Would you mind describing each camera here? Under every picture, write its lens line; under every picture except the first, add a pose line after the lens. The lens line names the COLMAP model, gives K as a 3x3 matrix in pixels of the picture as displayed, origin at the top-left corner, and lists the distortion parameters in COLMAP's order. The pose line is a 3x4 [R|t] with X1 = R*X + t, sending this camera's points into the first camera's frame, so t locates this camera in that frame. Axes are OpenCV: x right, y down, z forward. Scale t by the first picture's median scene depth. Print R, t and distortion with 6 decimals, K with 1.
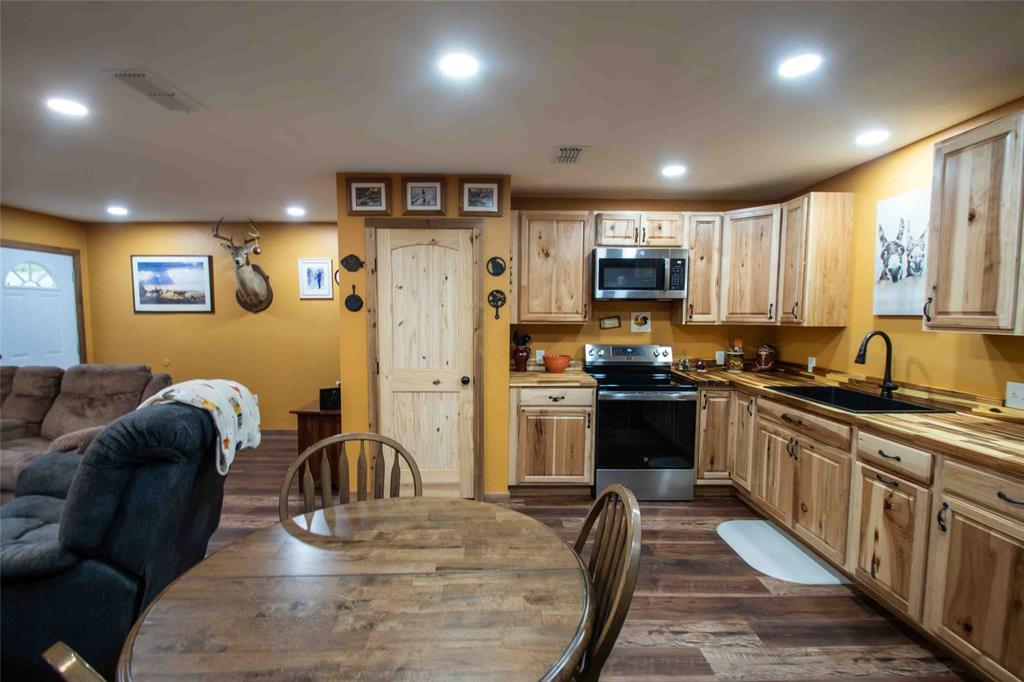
lens RADIAL K [[460.3, 0, 508.3], [0, 460.3, 348.9], [0, 0, 1]] dist [0.009370, -0.014166]
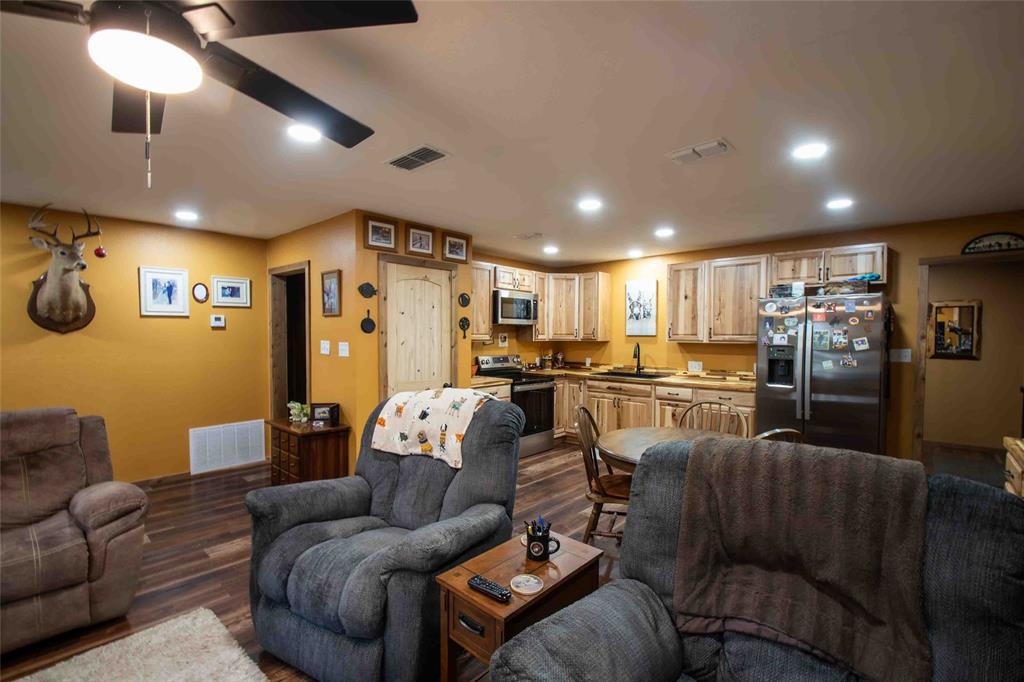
lens RADIAL K [[448.0, 0, 510.3], [0, 448.0, 348.4], [0, 0, 1]] dist [0.013145, -0.015041]
pose [[0.683215, -0.024979, 0.729790, -0.893387], [0.053735, 0.998425, -0.016132, -0.008137], [-0.728237, 0.050237, 0.683481, 0.005150]]
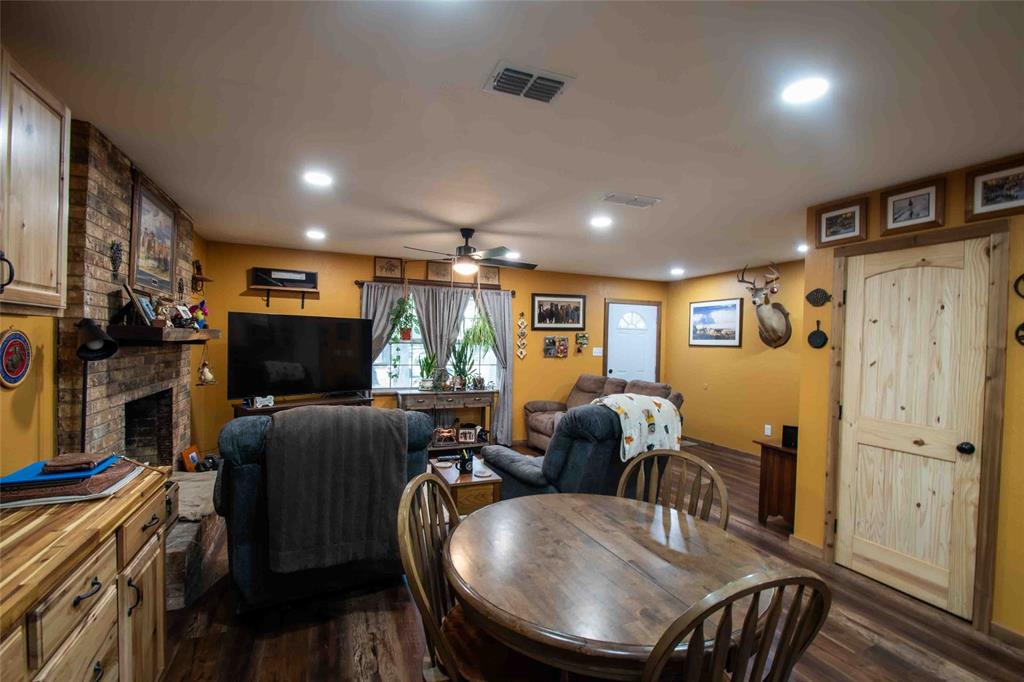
lens RADIAL K [[448.0, 0, 510.3], [0, 448.0, 348.4], [0, 0, 1]] dist [0.013145, -0.015041]
pose [[0.373578, 0.022162, -0.927334, 0.281634], [-0.092597, 0.995612, -0.013509, -0.010730], [0.922965, 0.090915, 0.373991, 0.077696]]
